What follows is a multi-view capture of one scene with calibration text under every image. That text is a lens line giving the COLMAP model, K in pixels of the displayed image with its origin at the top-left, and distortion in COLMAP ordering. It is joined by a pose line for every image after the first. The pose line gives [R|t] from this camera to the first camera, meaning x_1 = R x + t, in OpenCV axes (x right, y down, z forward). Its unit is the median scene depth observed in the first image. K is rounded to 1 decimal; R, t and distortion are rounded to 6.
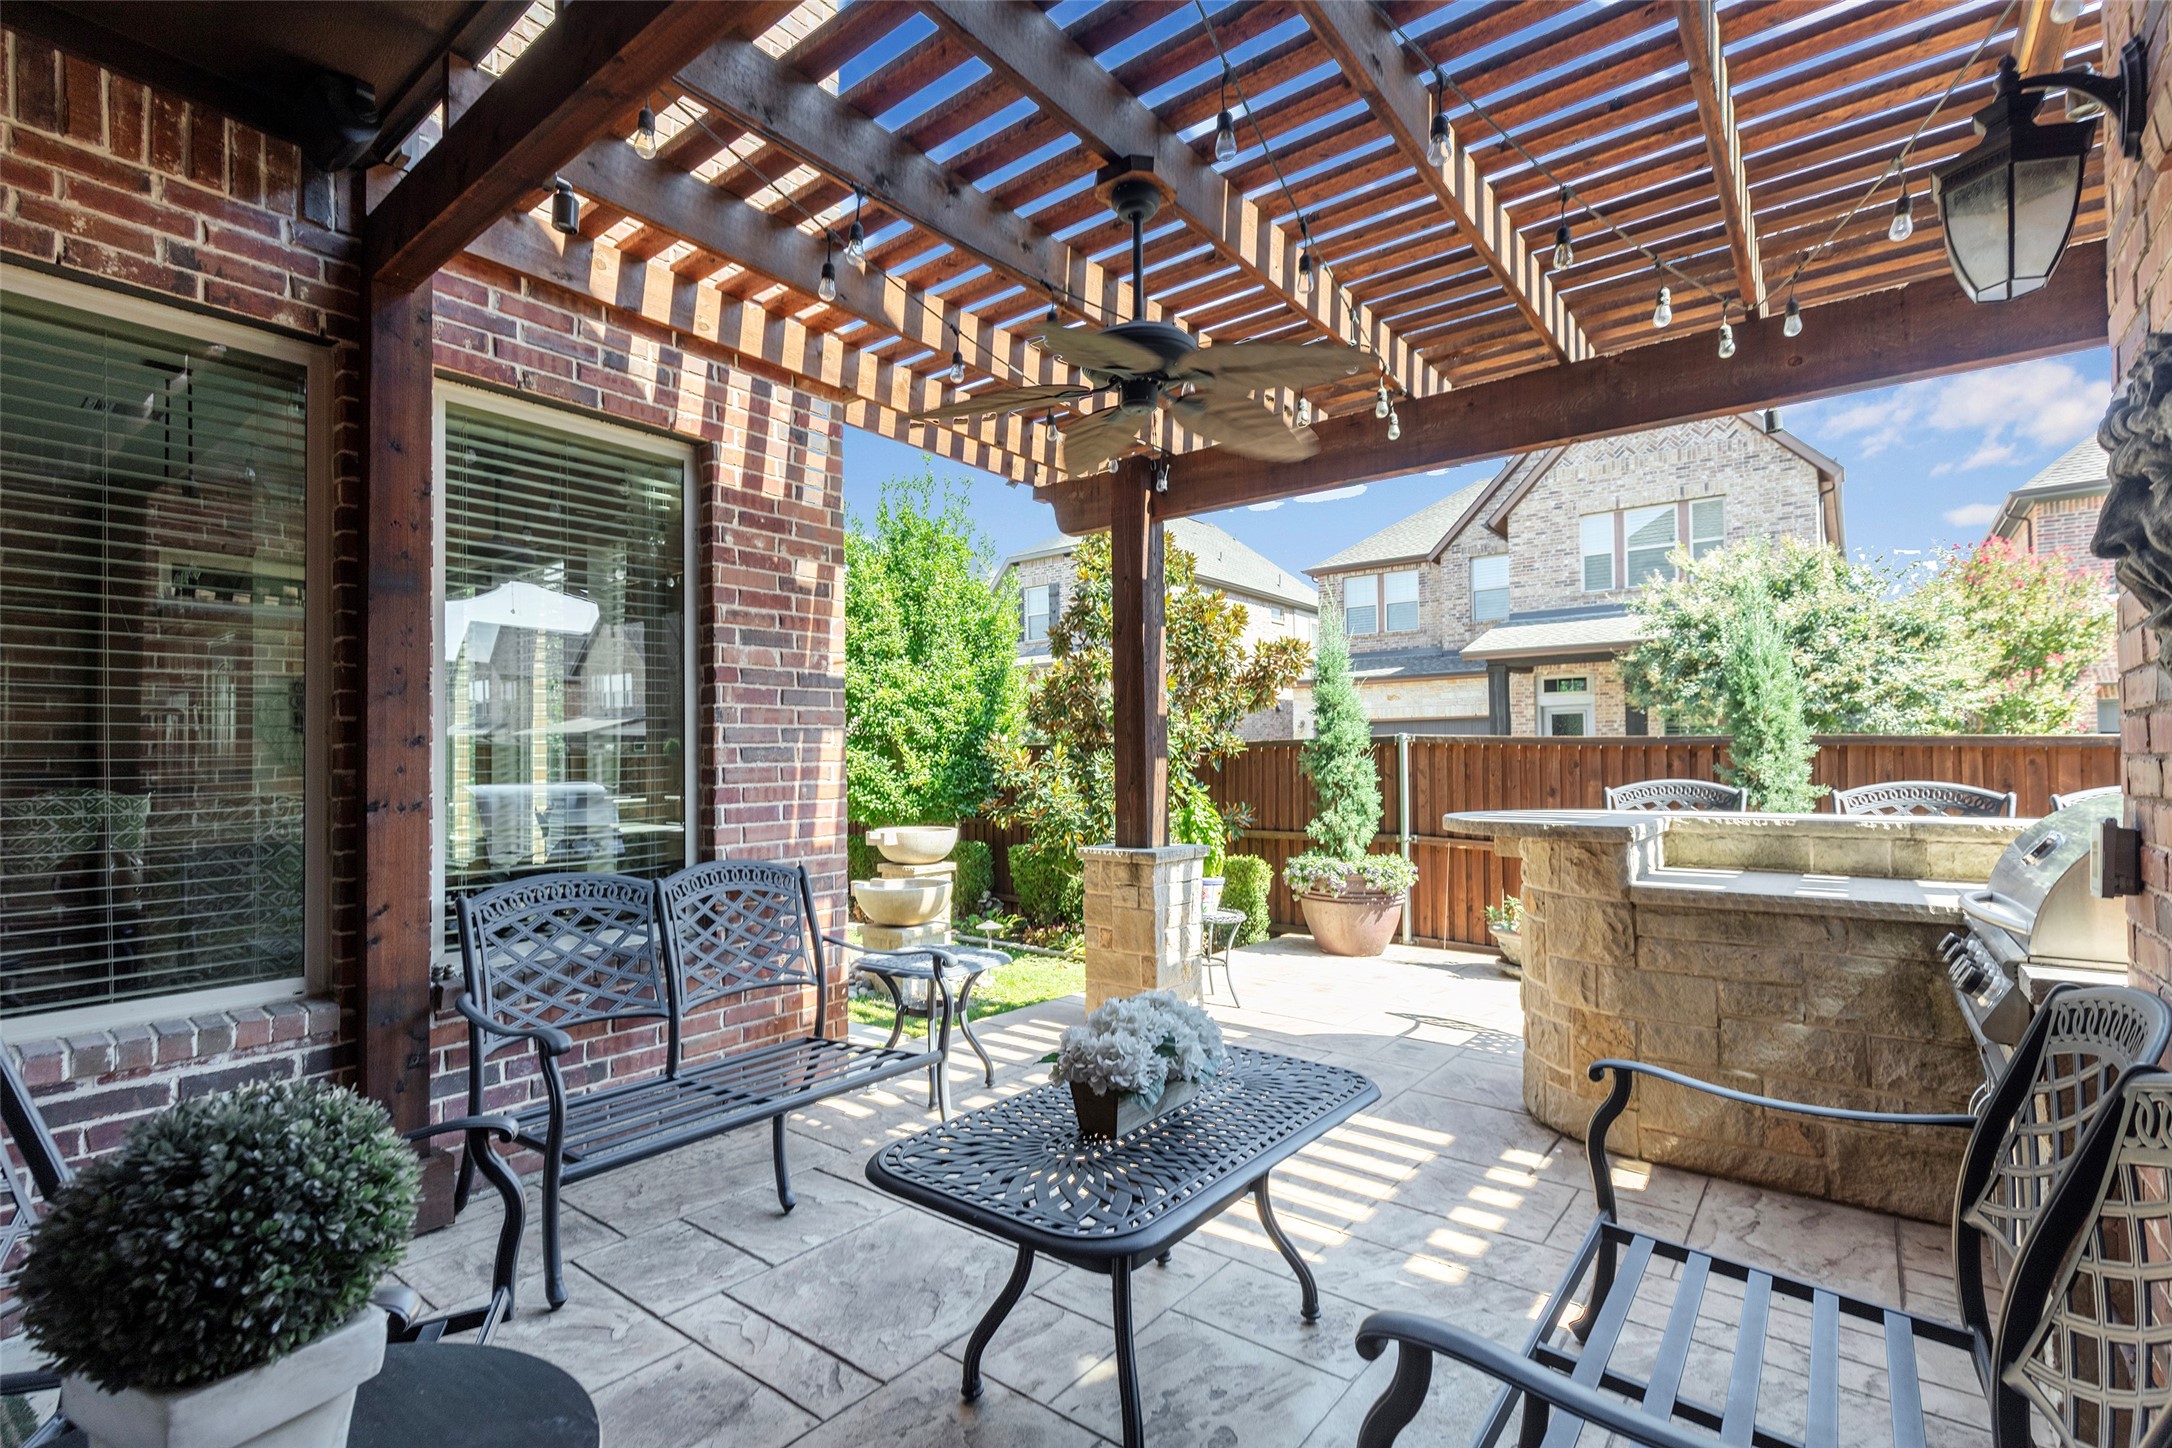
lens RADIAL K [[985.3, 0, 1083.0], [0, 985.3, 741.3], [0, 0, 1]] dist [0.004082, 0.000247]
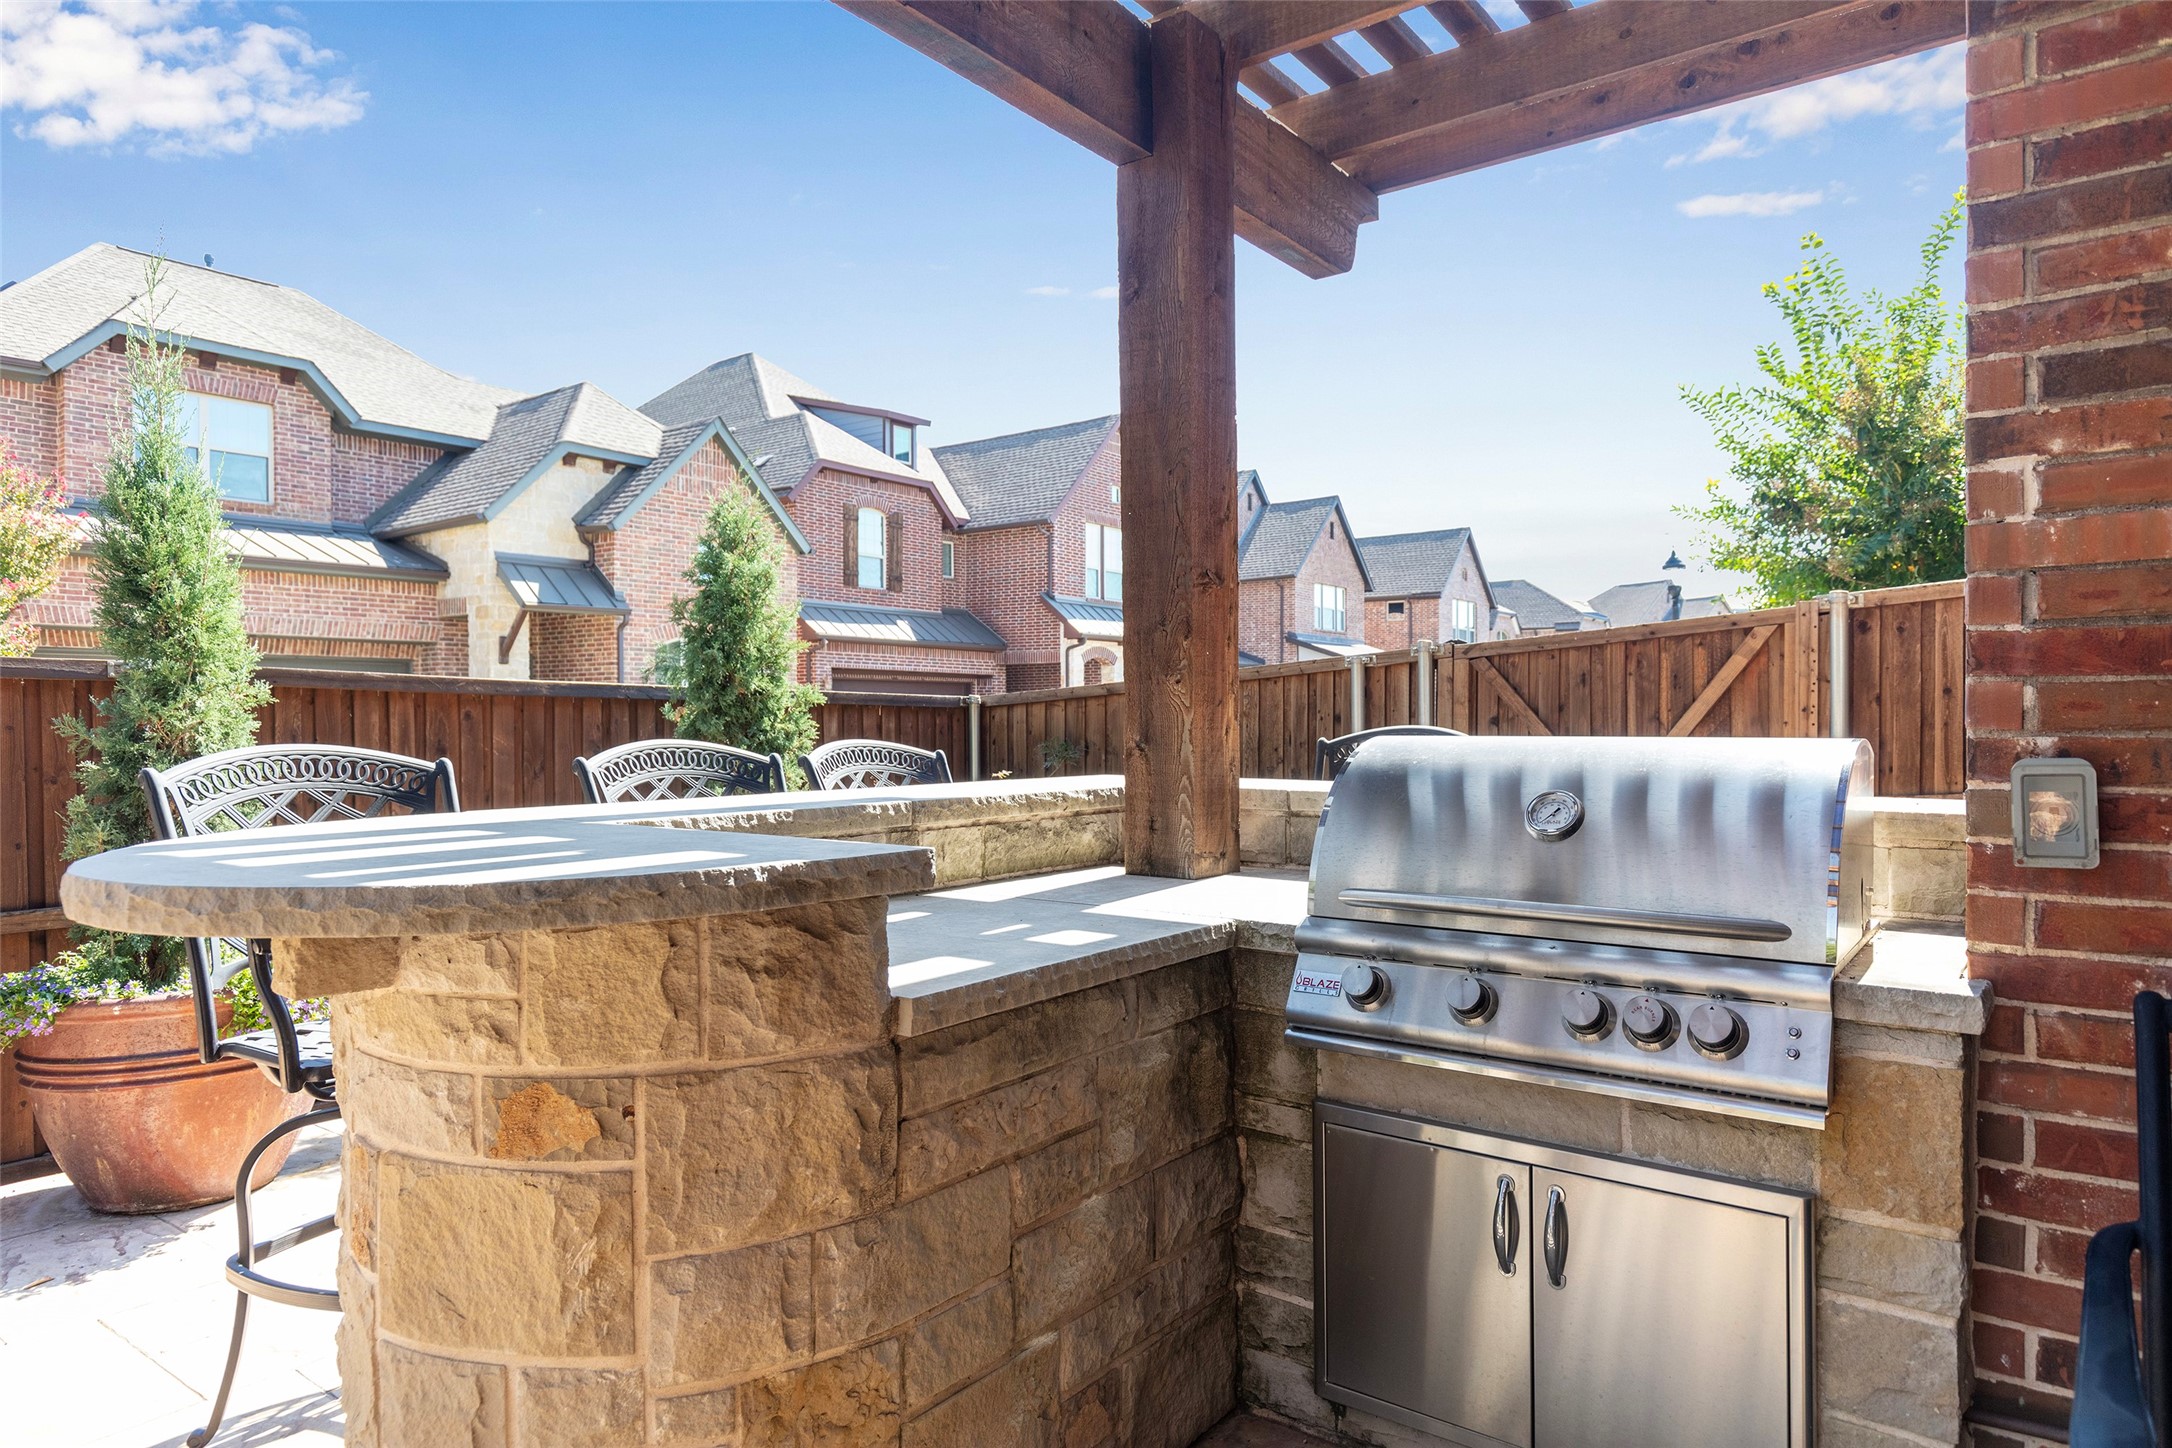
lens RADIAL K [[1316.1, 0, 1085.3], [0, 1316.1, 724.5], [0, 0, 1]] dist [-0.000956, 0.000151]
pose [[-0.006081, 0.004036, 0.999973, 0.028514], [-0.018543, 0.999819, -0.004148, 0.036566], [-0.999810, -0.018568, -0.006005, 0.898996]]
